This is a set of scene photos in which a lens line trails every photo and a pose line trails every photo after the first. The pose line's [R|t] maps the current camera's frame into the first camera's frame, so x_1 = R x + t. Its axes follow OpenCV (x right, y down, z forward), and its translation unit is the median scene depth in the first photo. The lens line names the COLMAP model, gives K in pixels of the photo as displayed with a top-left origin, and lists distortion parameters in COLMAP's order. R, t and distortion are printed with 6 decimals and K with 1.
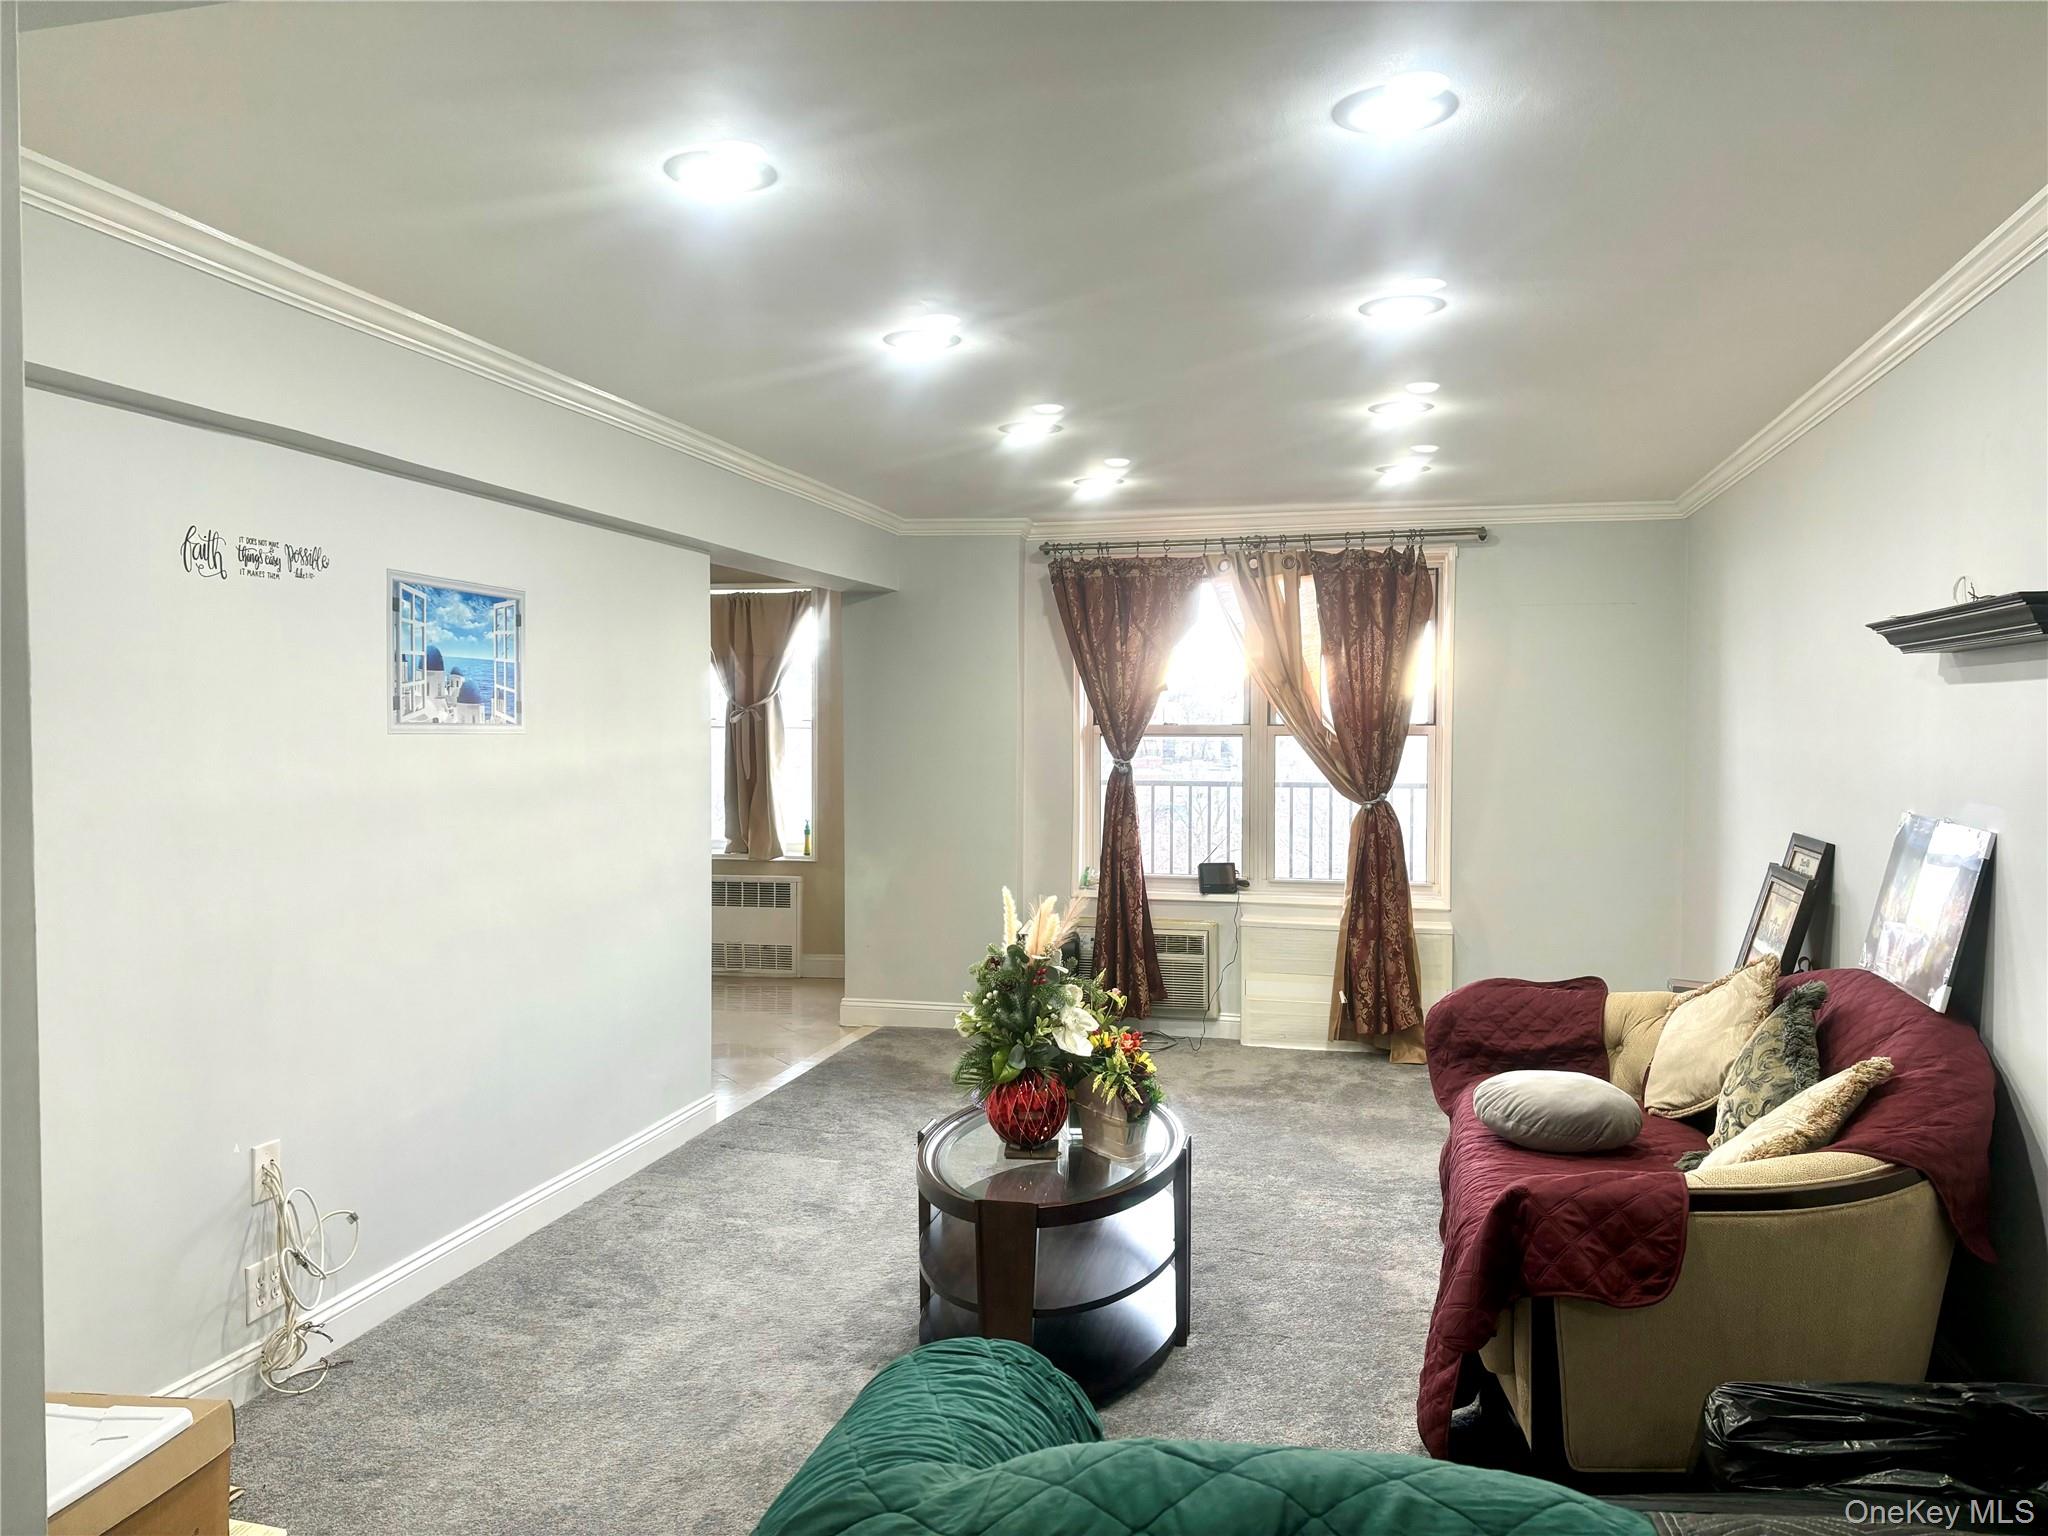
lens RADIAL K [[1545.9, 0, 1030.1], [0, 1545.9, 763.5], [0, 0, 1]] dist [0.050630, -0.039120]
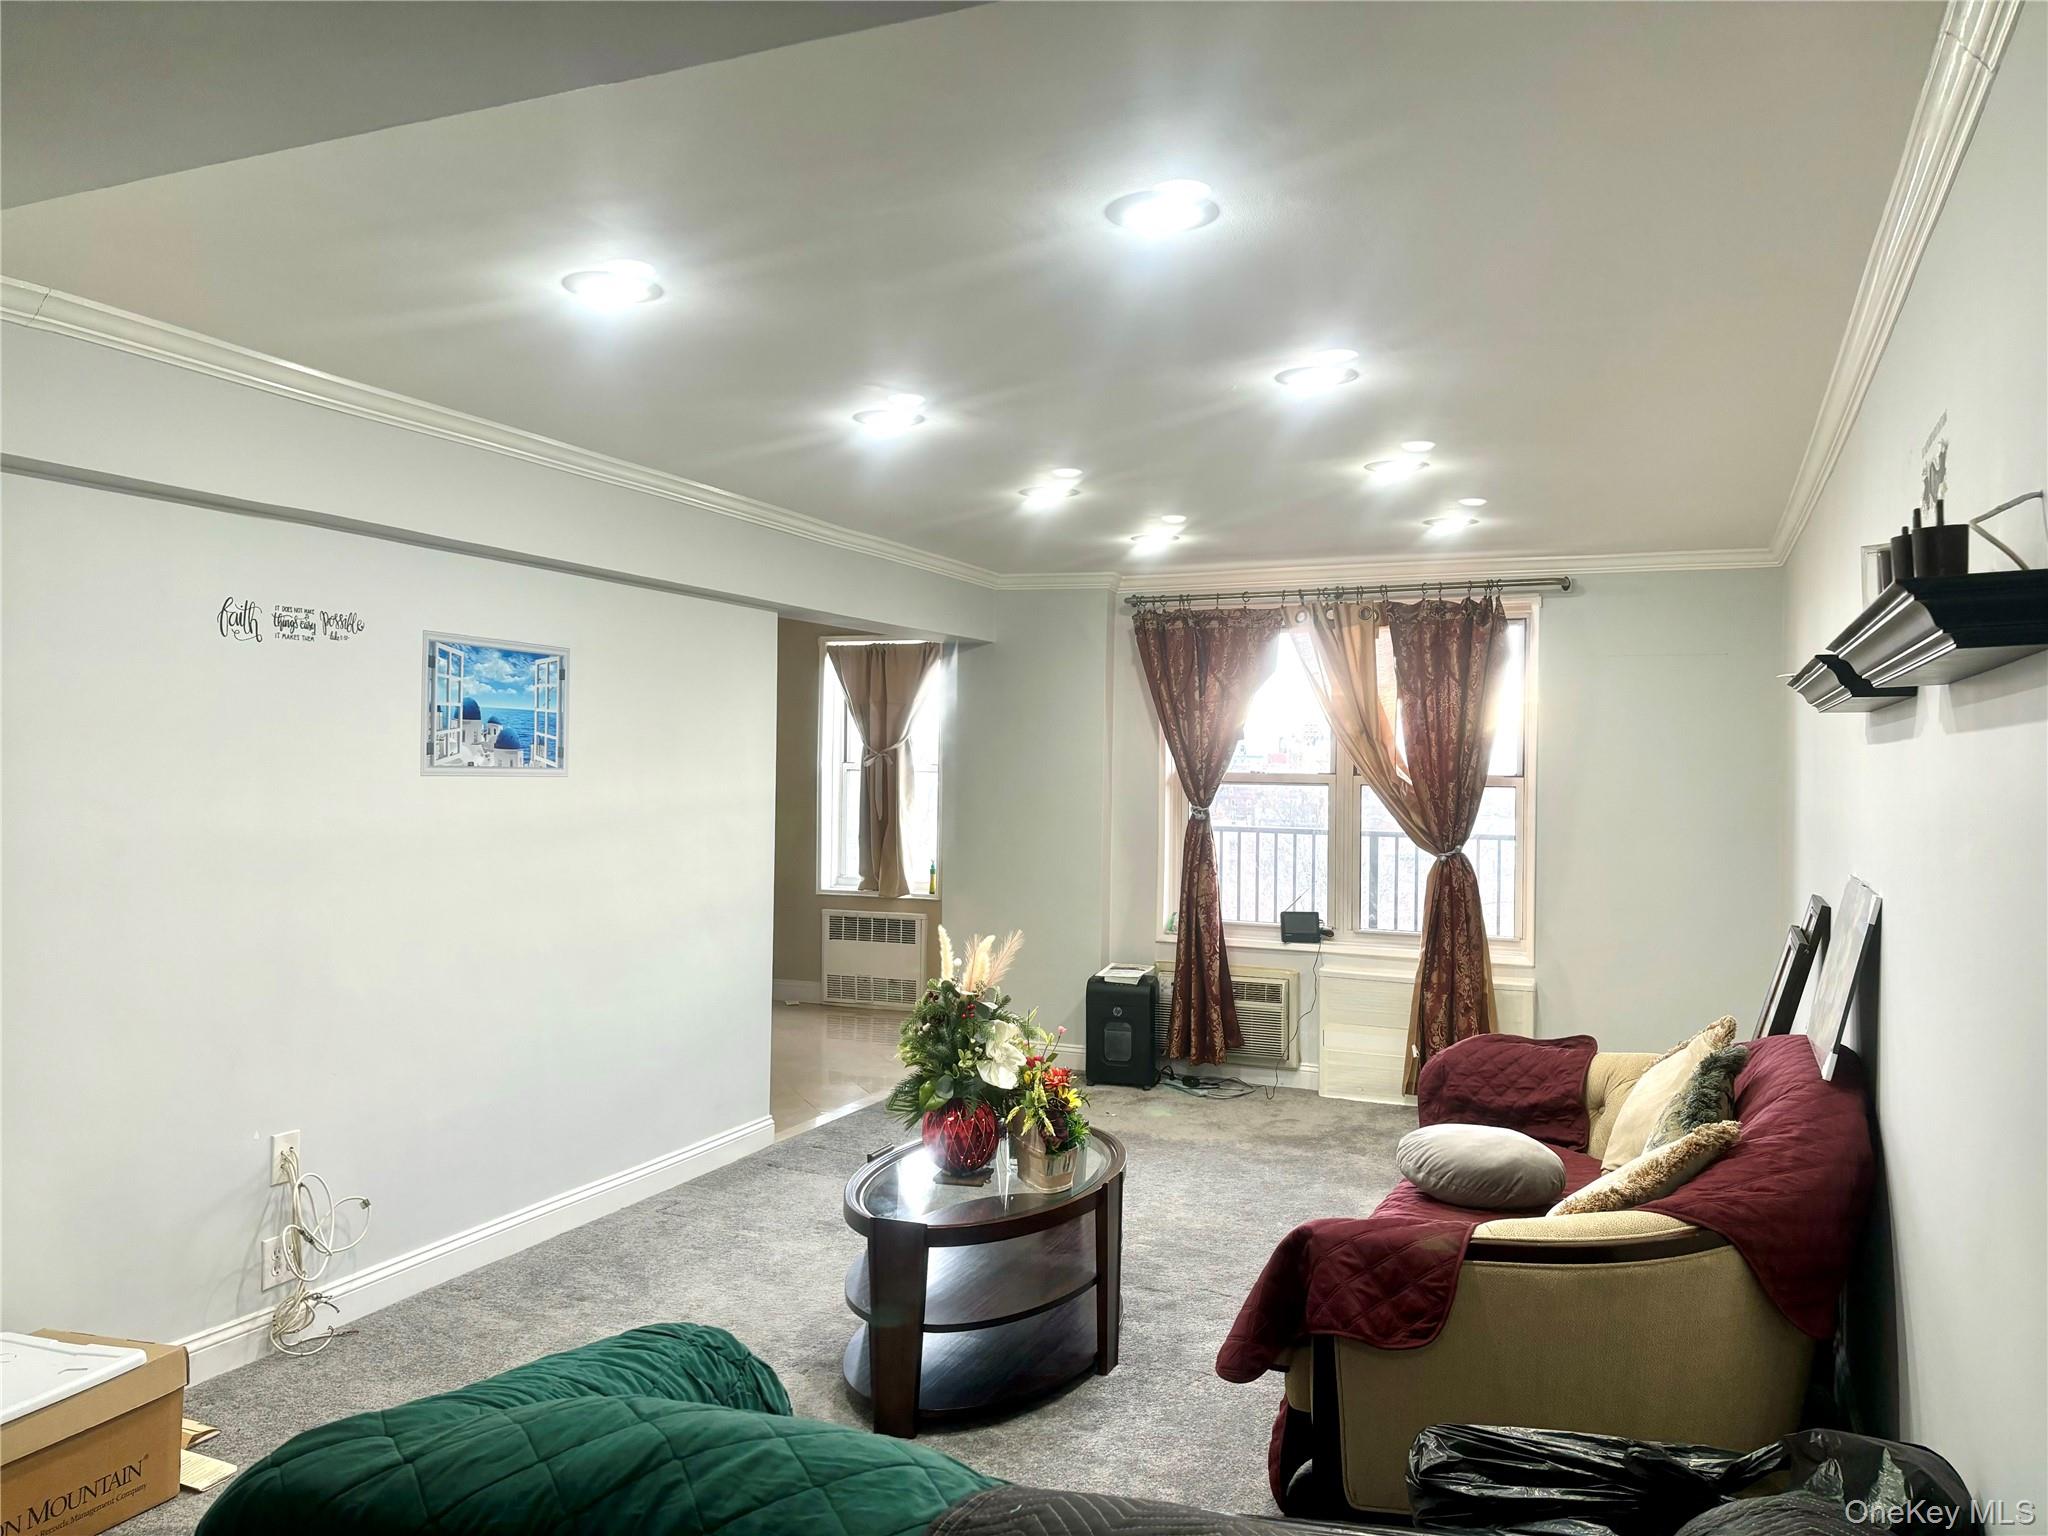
lens RADIAL K [[1545.9, 0, 1021.7], [0, 1545.9, 750.9], [0, 0, 1]] dist [0.050630, -0.039120]
pose [[0.986324, 0.009334, -0.164554, 0.165437], [-0.015234, 0.999284, -0.034624, -0.003611], [0.164113, 0.036657, 0.985760, -0.036372]]
